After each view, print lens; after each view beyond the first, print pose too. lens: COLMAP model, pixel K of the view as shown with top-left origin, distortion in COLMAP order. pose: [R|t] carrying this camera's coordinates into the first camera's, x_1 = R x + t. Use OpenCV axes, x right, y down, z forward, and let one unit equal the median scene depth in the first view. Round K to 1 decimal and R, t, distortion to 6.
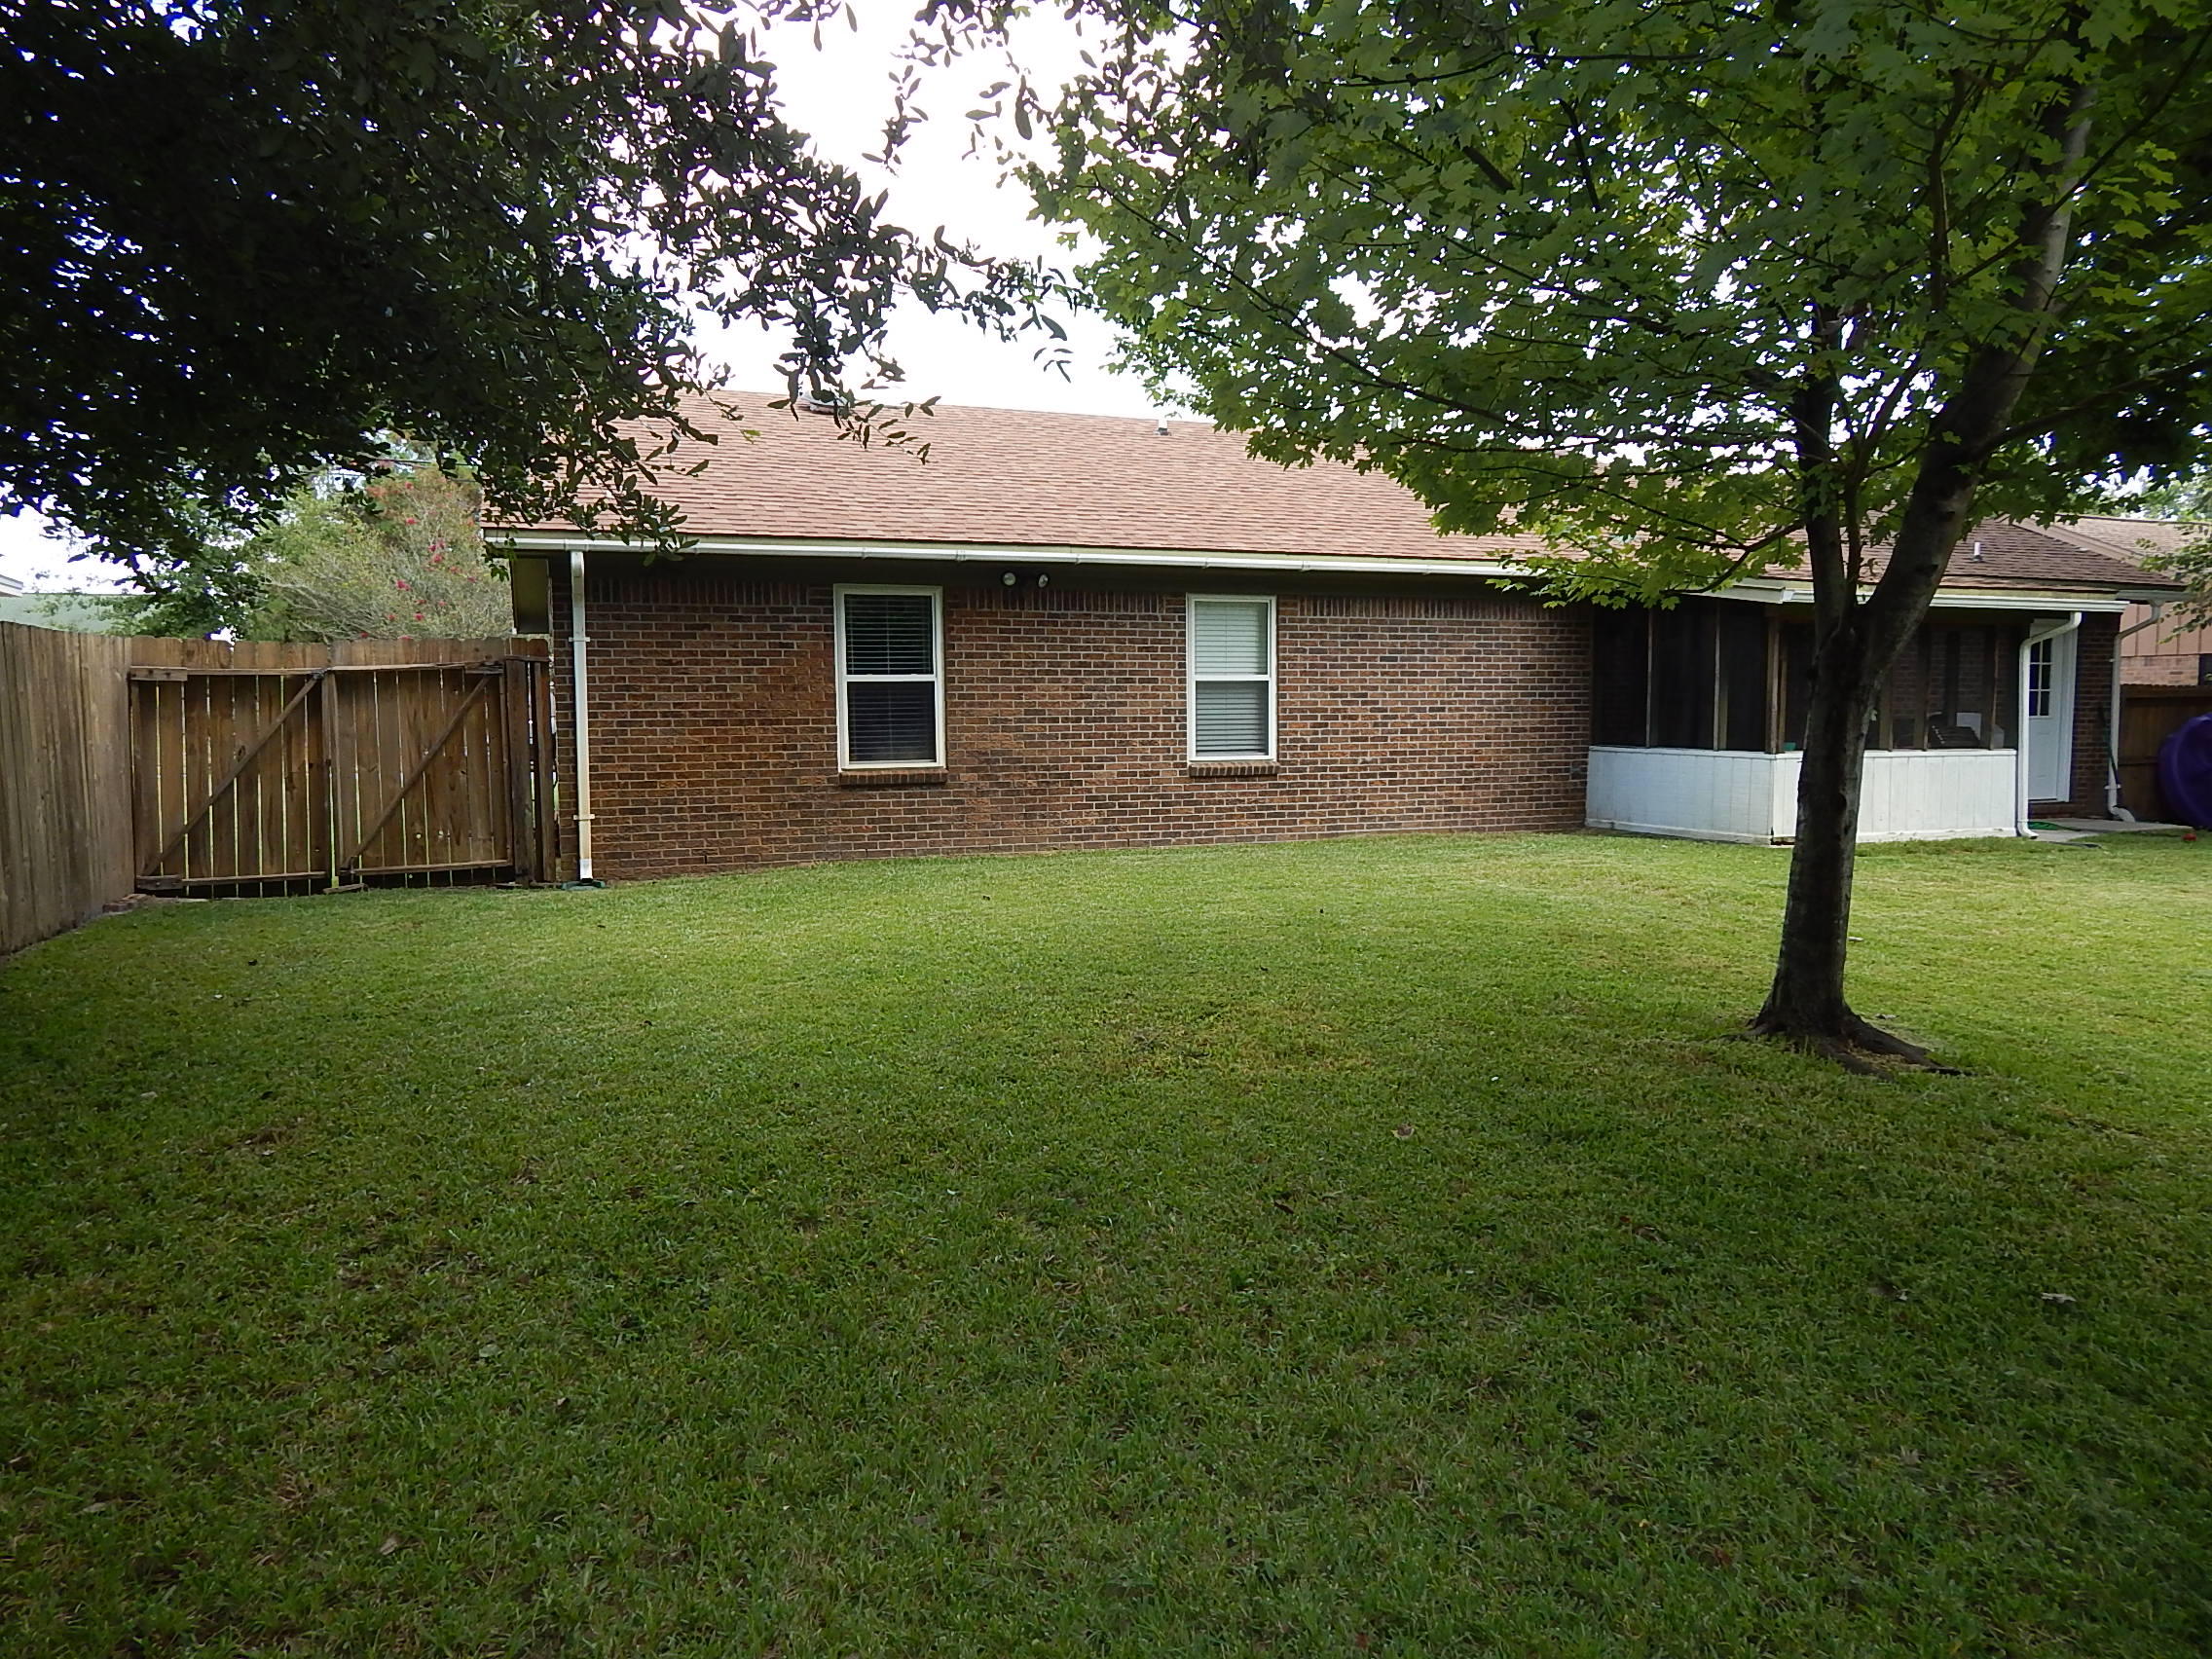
lens RADIAL K [[1456.5, 0, 1105.6], [0, 1456.5, 824.4], [0, 0, 1]] dist [-0.002687, -0.000365]
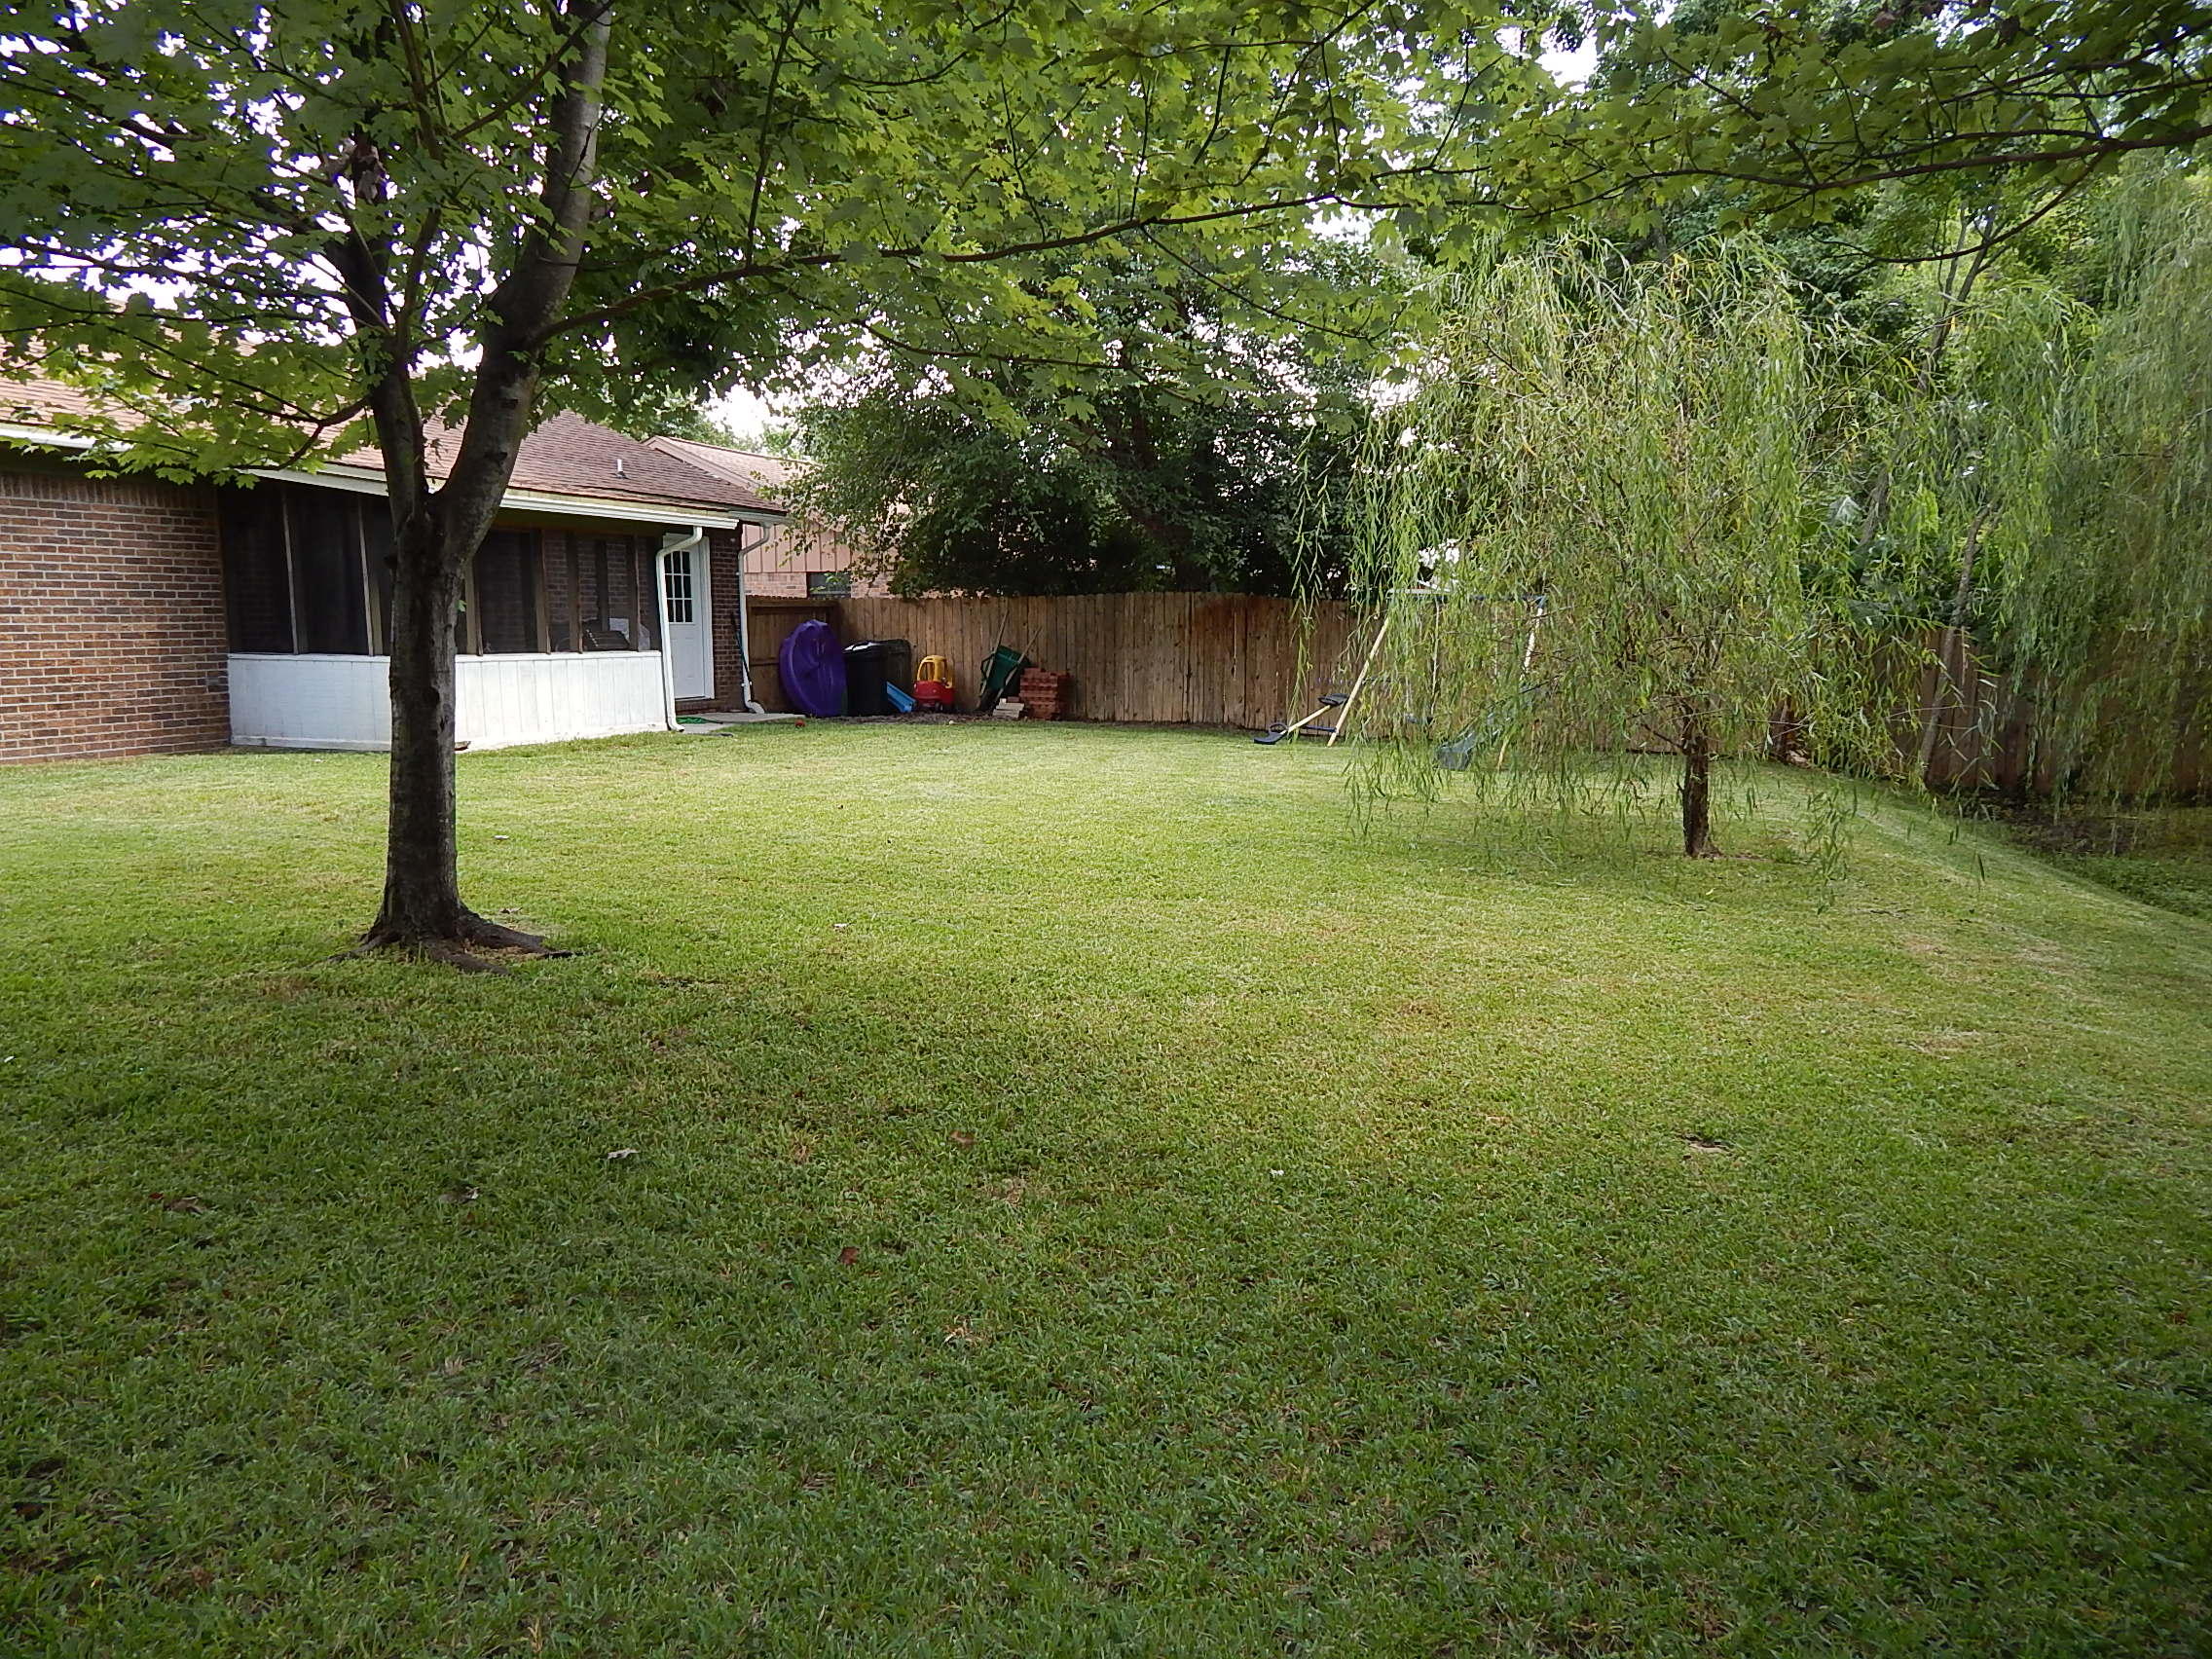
lens RADIAL K [[1456.5, 0, 1105.6], [0, 1456.5, 824.4], [0, 0, 1]] dist [-0.002687, -0.000365]
pose [[0.672096, -0.100546, 0.733605, 0.066636], [0.056293, 0.994809, 0.084772, 0.009141], [-0.738321, -0.015678, 0.674268, 0.017524]]
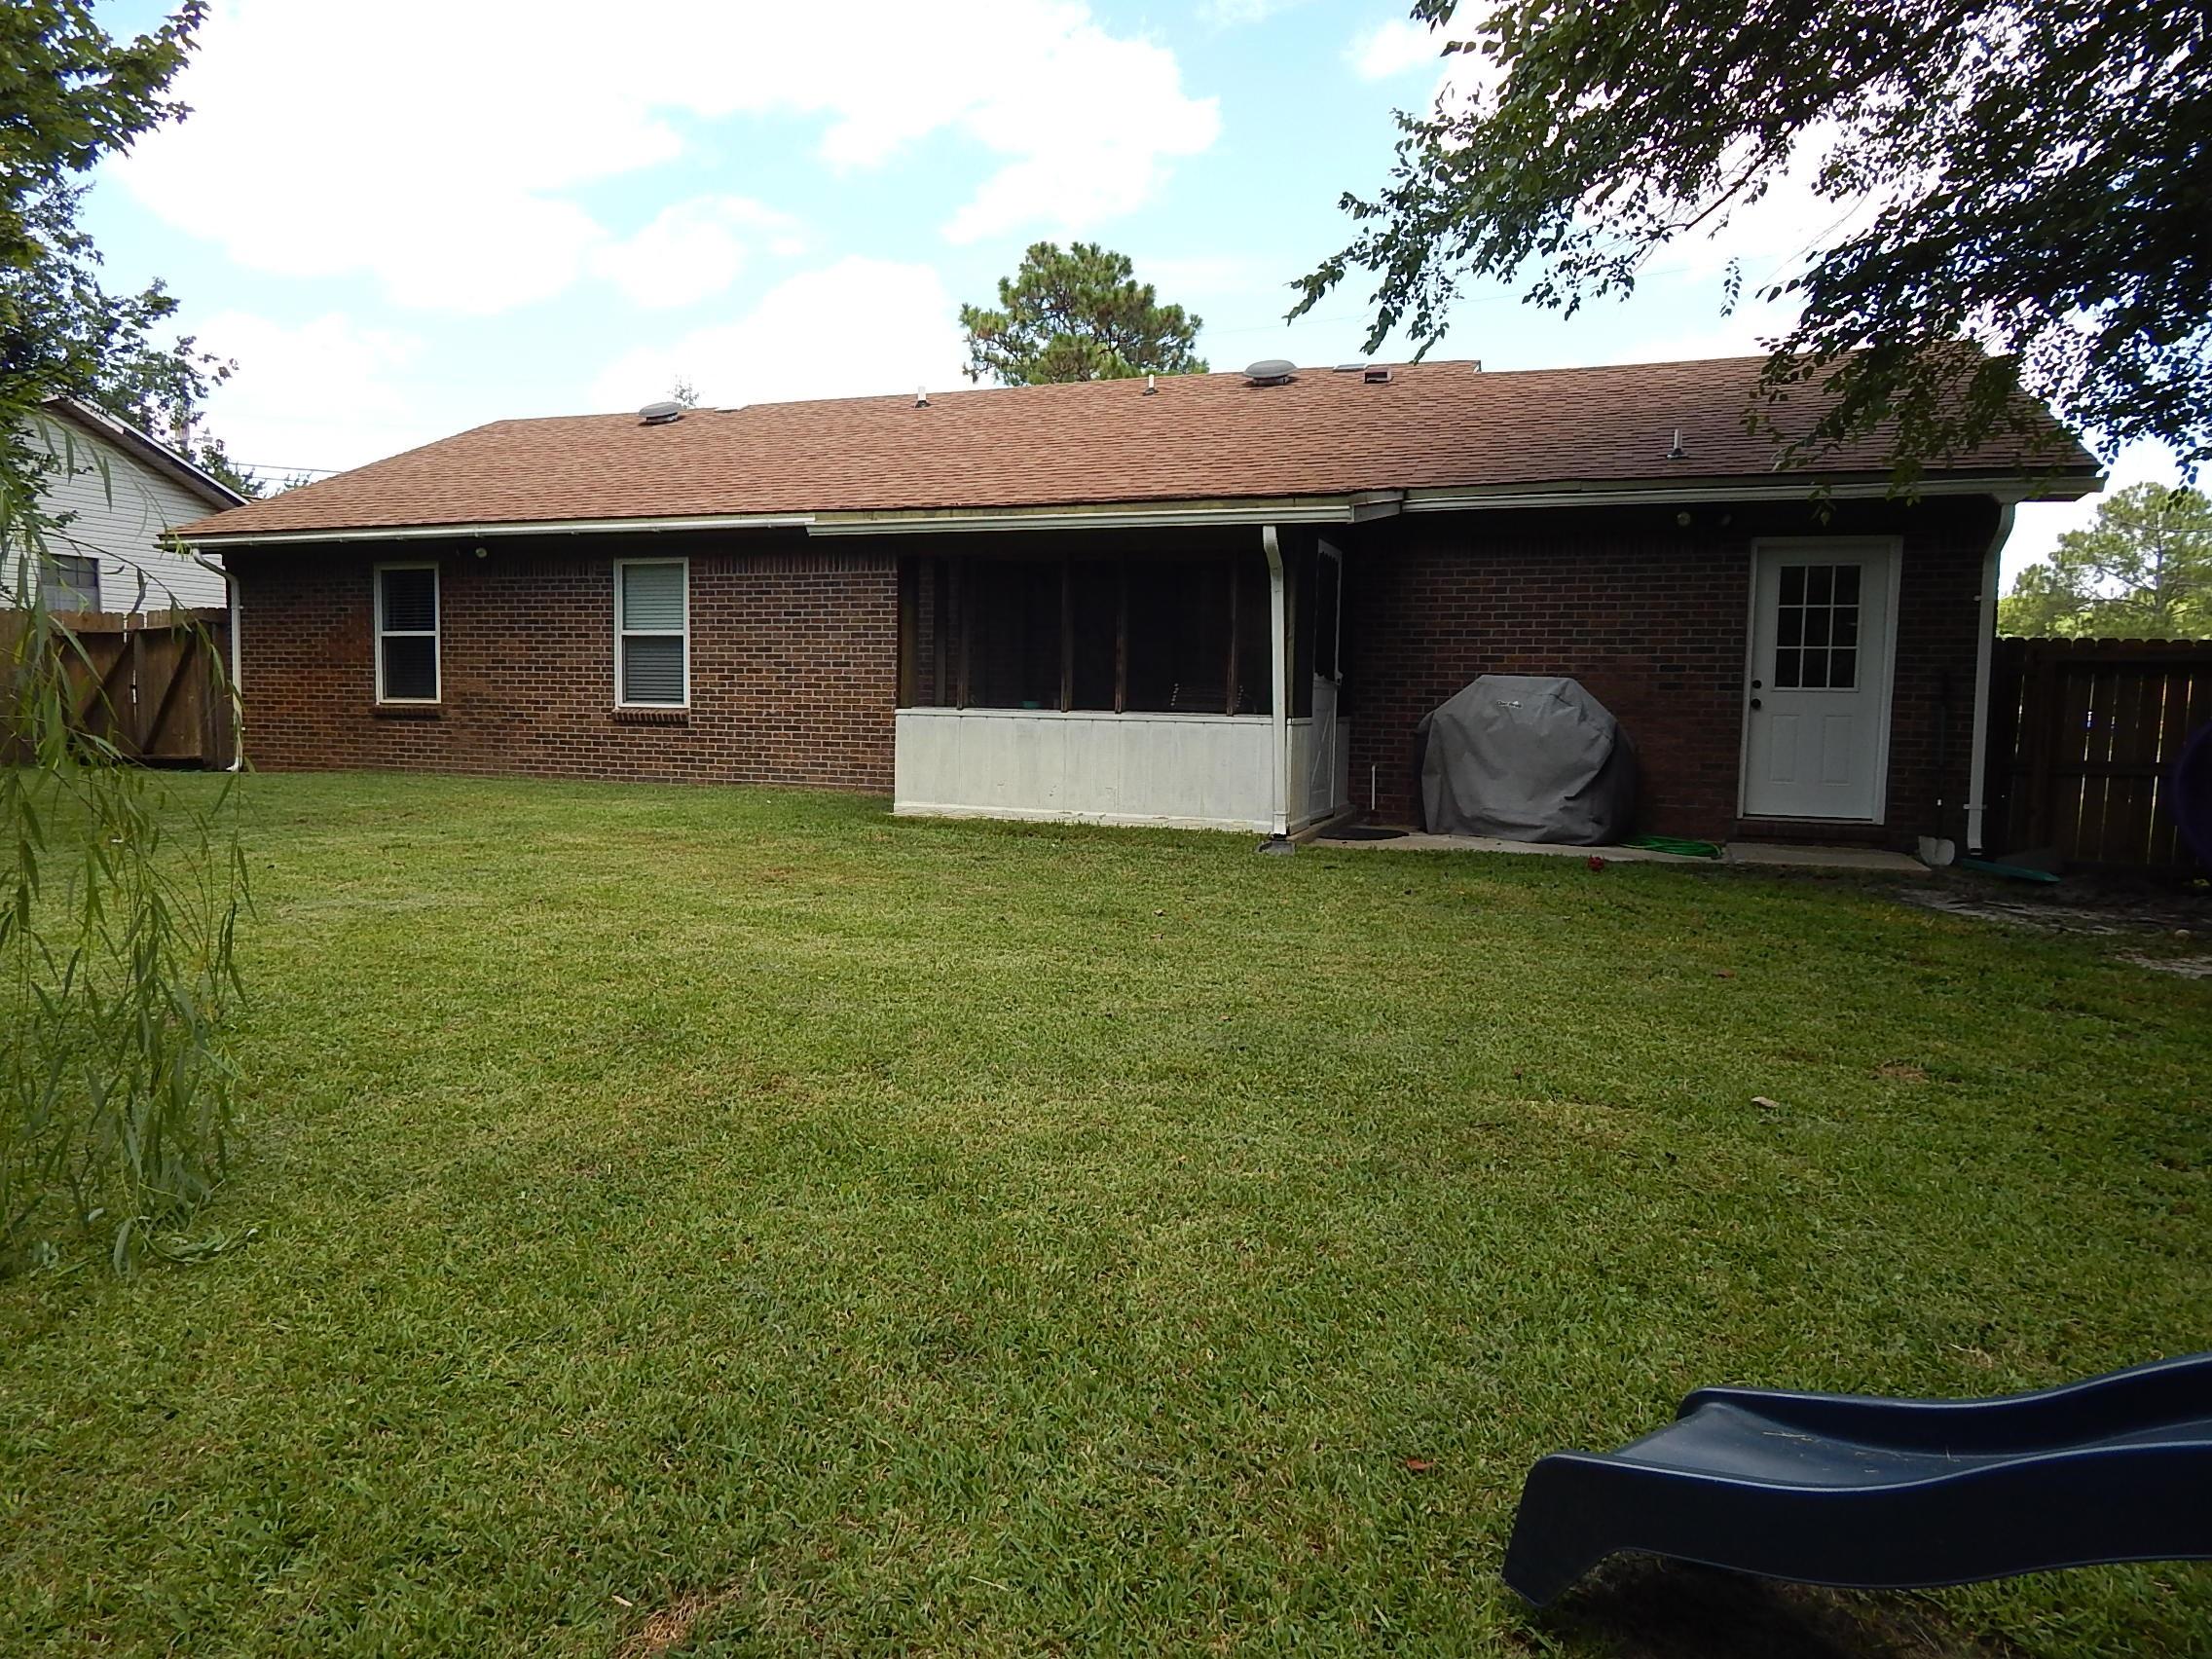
lens RADIAL K [[1495.3, 0, 1106.0], [0, 1495.3, 829.5], [0, 0, 1]] dist [0.027673, 0.000272]
pose [[0.739937, 0.072658, -0.668741, 2.036897], [-0.074505, 0.996885, 0.025873, -0.013109], [0.668538, 0.030680, 0.743045, 0.714948]]
